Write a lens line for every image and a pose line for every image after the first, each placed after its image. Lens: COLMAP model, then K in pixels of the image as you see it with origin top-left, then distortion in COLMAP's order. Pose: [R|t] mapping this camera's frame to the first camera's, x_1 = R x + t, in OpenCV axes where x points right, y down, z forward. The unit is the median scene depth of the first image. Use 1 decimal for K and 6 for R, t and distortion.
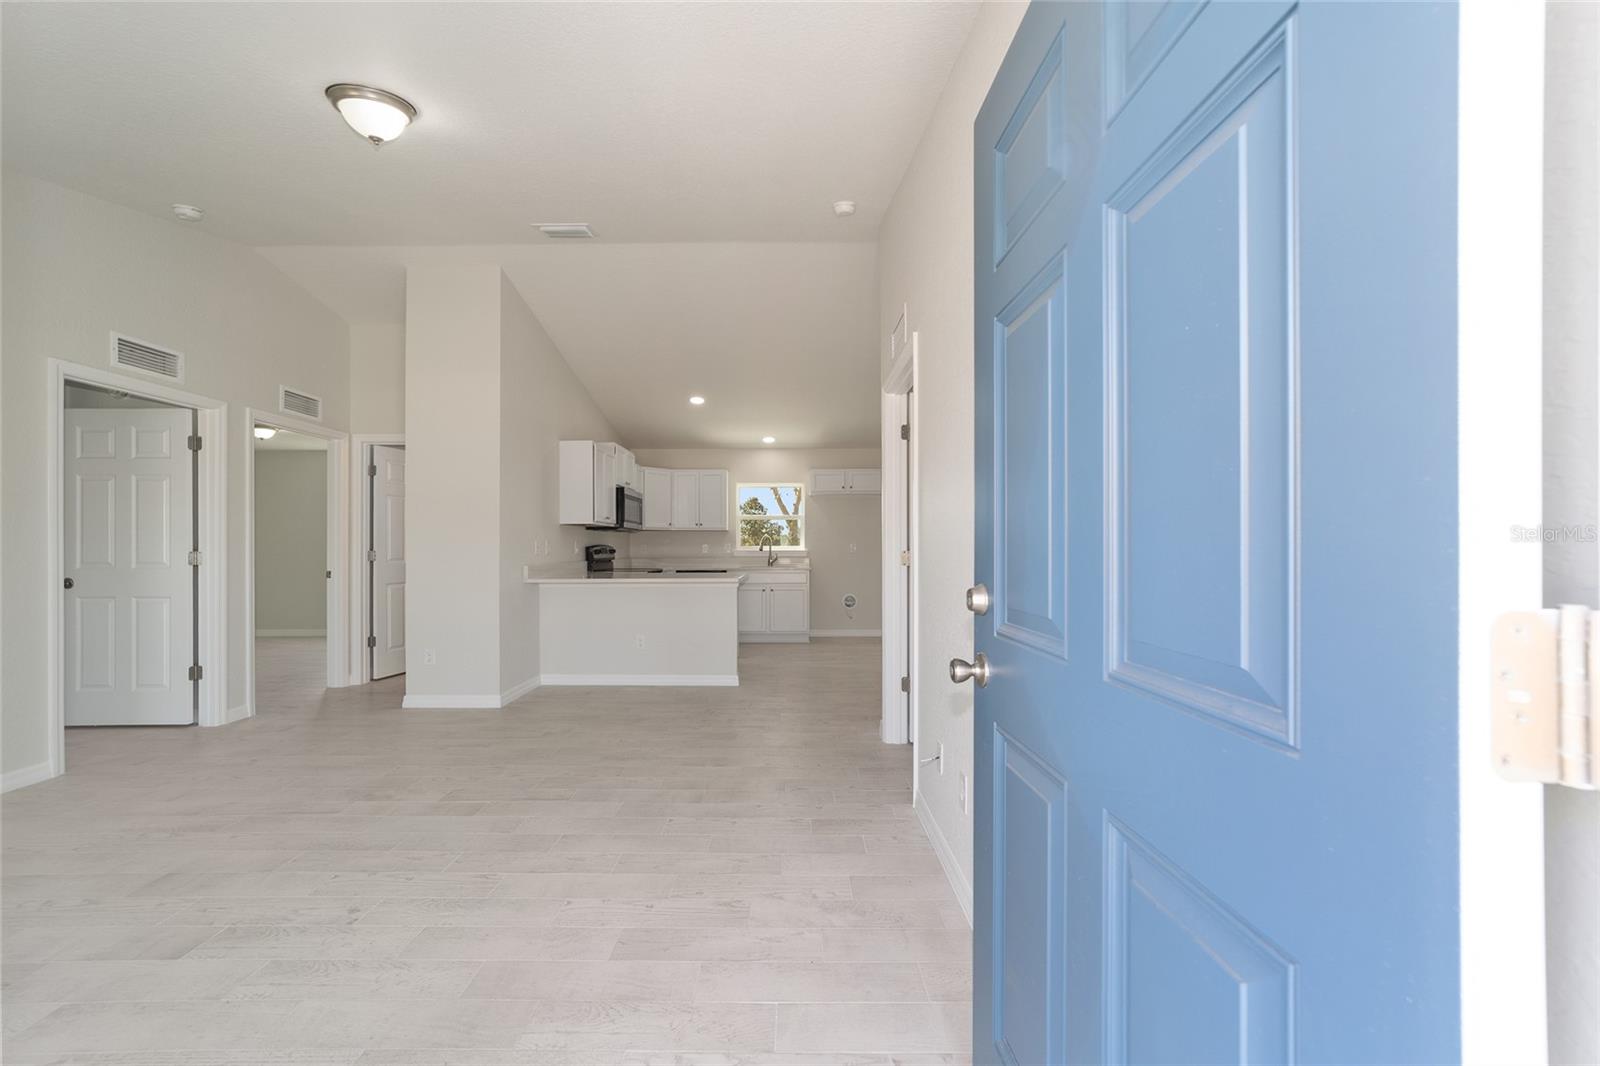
lens RADIAL K [[620.5, 0, 785.2], [0, 620.5, 542.2], [0, 0, 1]] dist [0.000904, 0.000141]
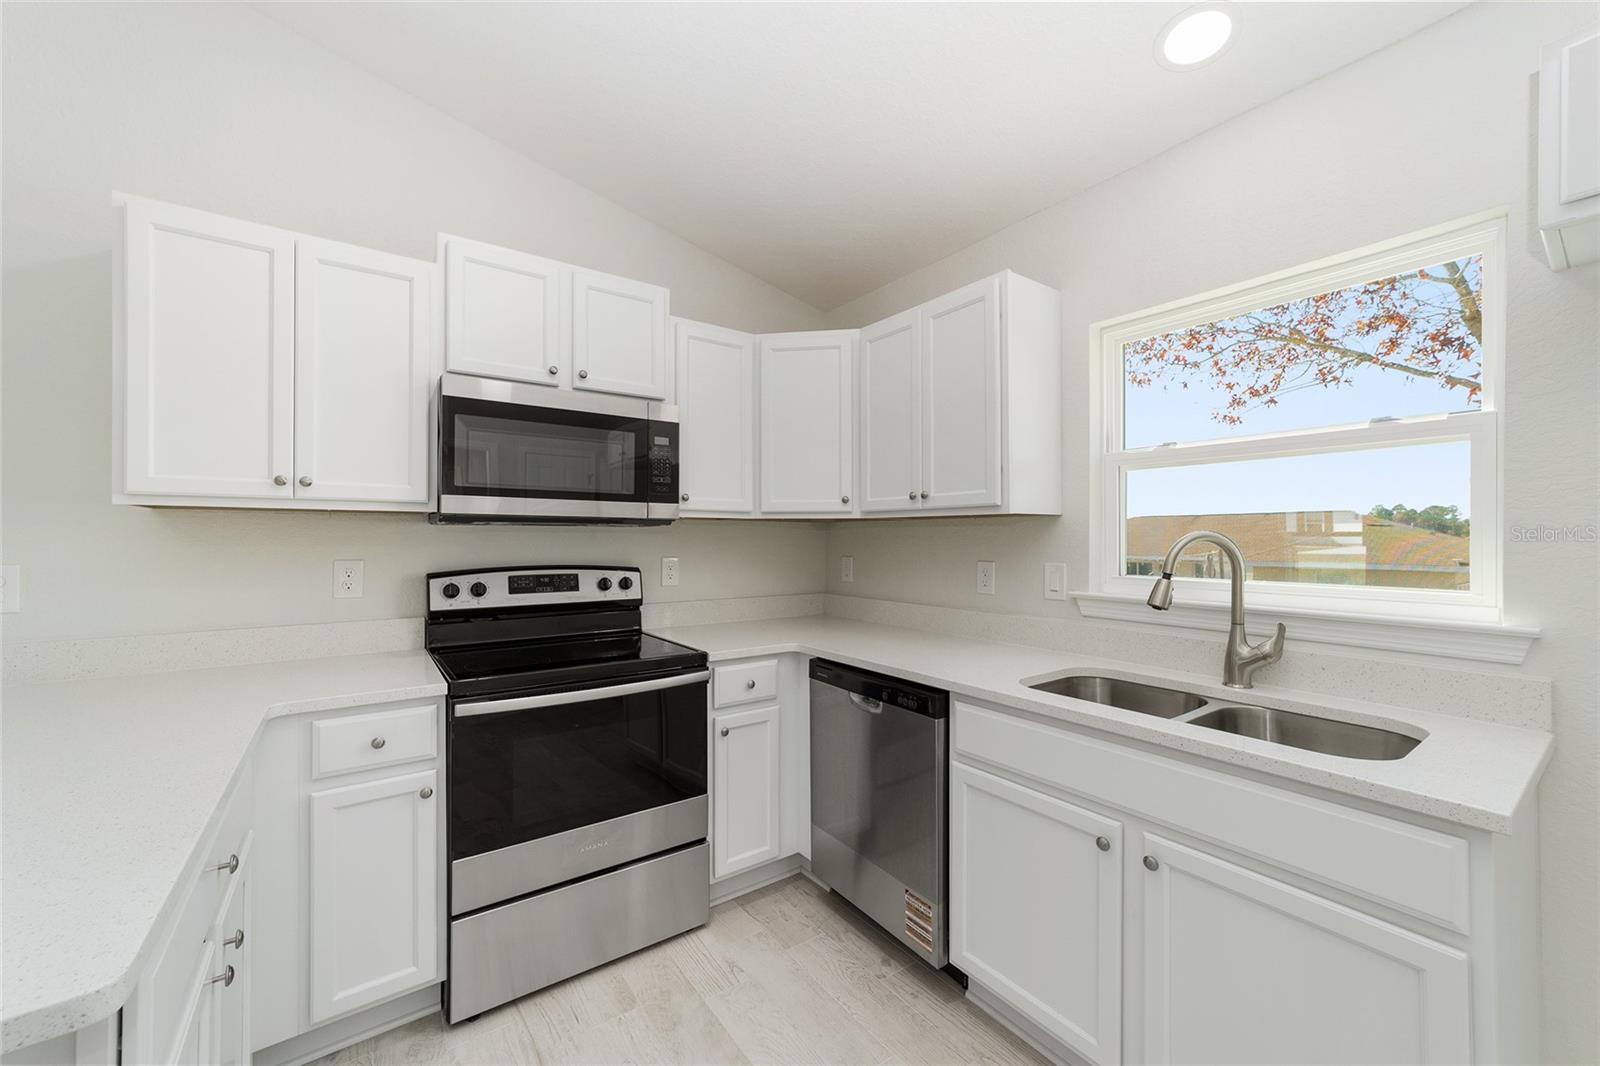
lens RADIAL K [[610.9, 0, 790.3], [0, 610.9, 537.4], [0, 0, 1]] dist [-0.018857, 0.008992]
pose [[0.588336, 0.001473, -0.808615, 0.076504], [0.003450, 0.999985, 0.004332, -0.016596], [0.808609, -0.005338, 0.588322, 1.183192]]
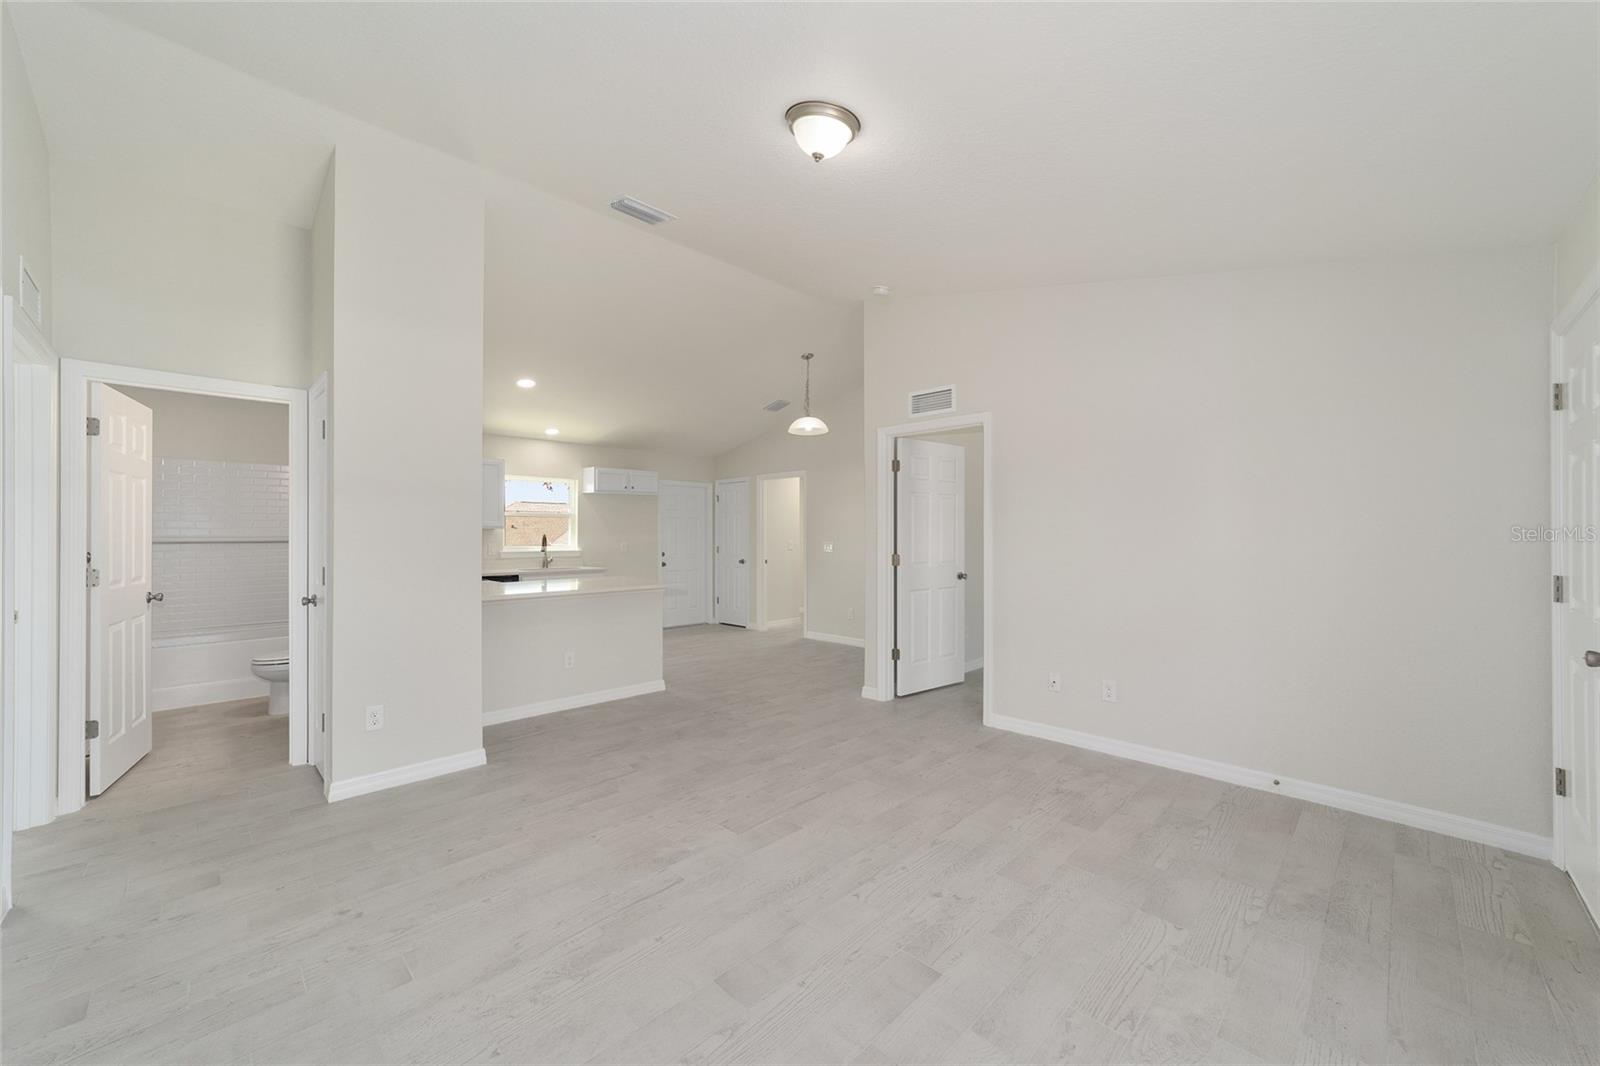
lens RADIAL K [[614.2, 0, 792.2], [0, 614.2, 532.2], [0, 0, 1]] dist [-0.019652, 0.009505]
pose [[0.701960, 0.003849, 0.712206, -0.637714], [-0.003443, 0.999992, -0.002012, -0.021791], [-0.712208, -0.001040, 0.701967, 0.159921]]
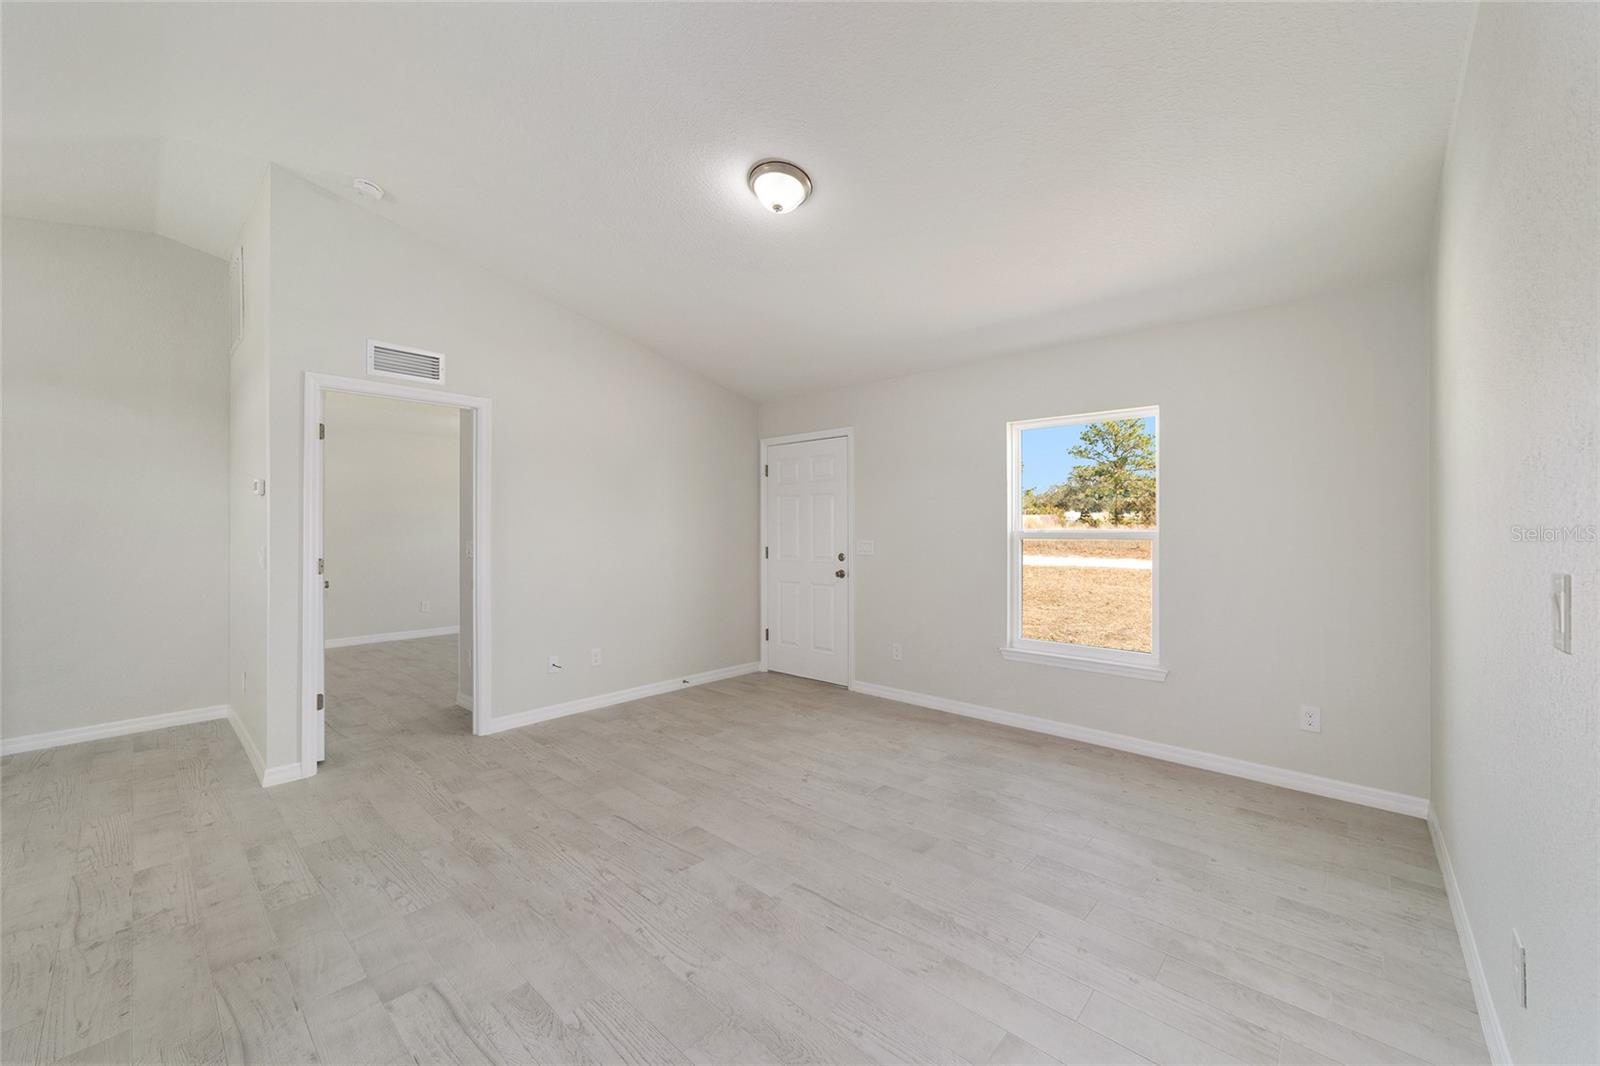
lens RADIAL K [[618.4, 0, 792.7], [0, 618.4, 527.1], [0, 0, 1]] dist [-0.024474, 0.011218]
pose [[-0.745986, 0.004108, 0.665949, -0.665948], [-0.000611, 0.999976, -0.006854, -0.019470], [-0.665961, -0.005520, -0.745966, 0.849711]]
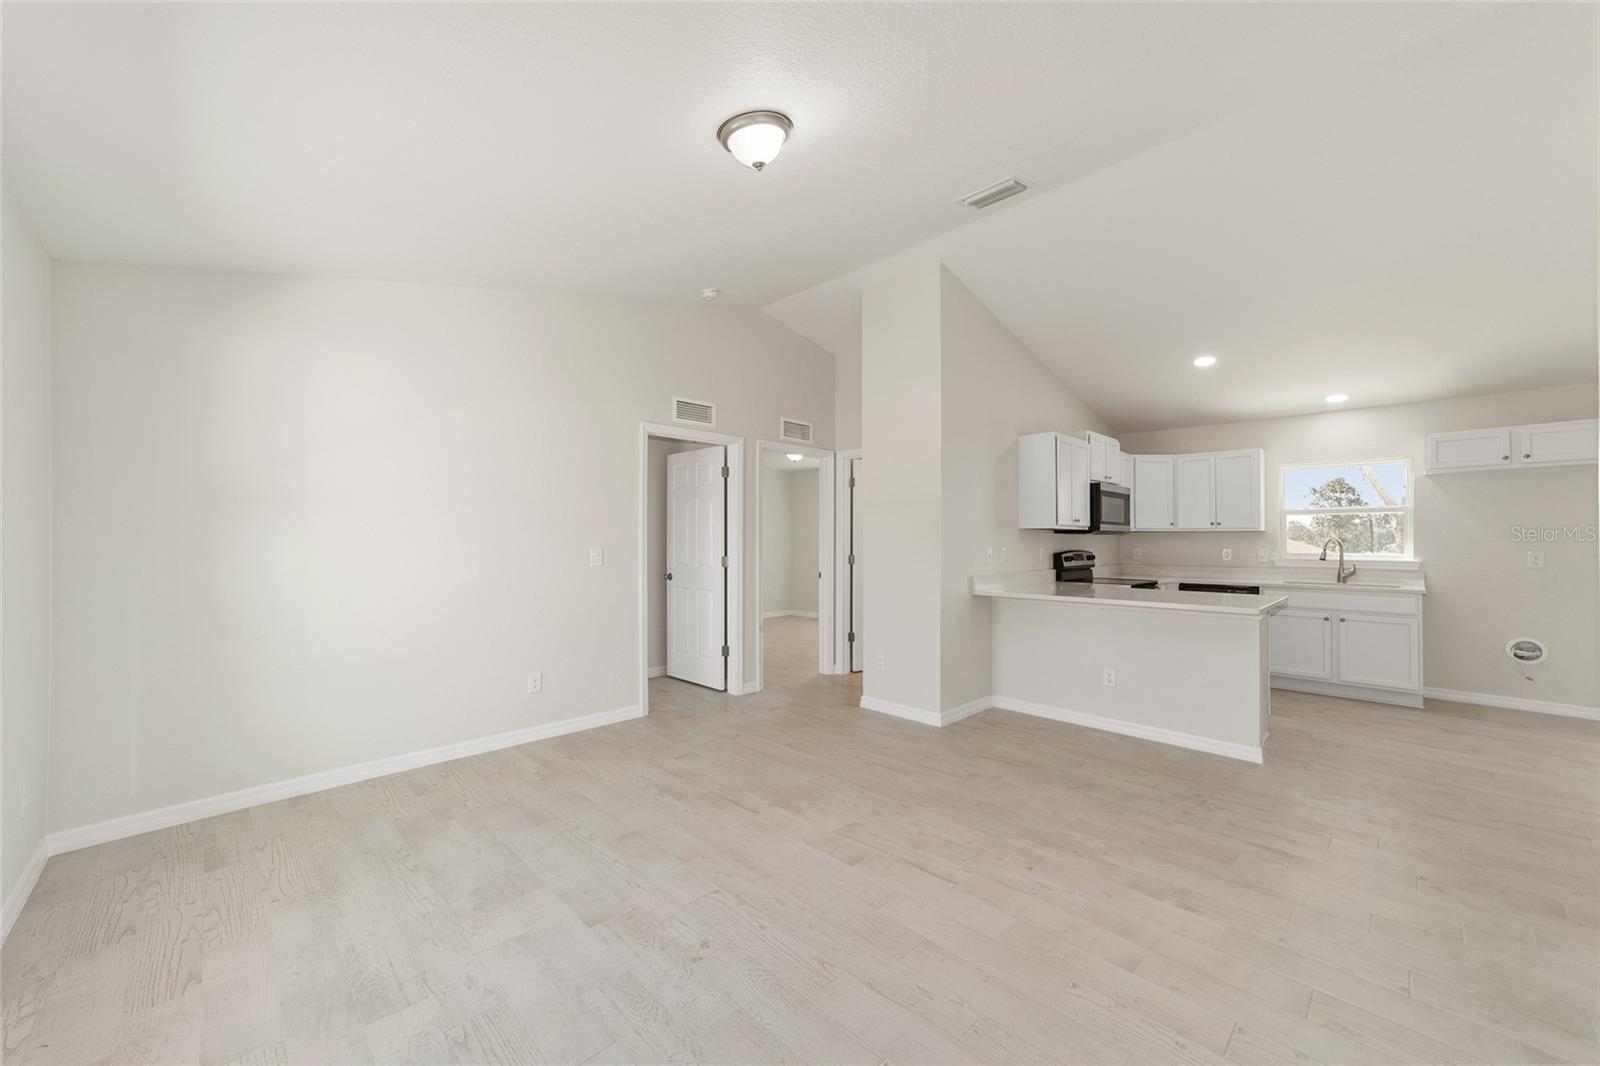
lens RADIAL K [[611.4, 0, 792.9], [0, 611.4, 533.0], [0, 0, 1]] dist [-0.017205, 0.009321]
pose [[0.705708, -0.002978, -0.708496, 0.035123], [0.000949, 0.999994, -0.003259, -0.022615], [0.708502, 0.001627, 0.705707, 0.159367]]
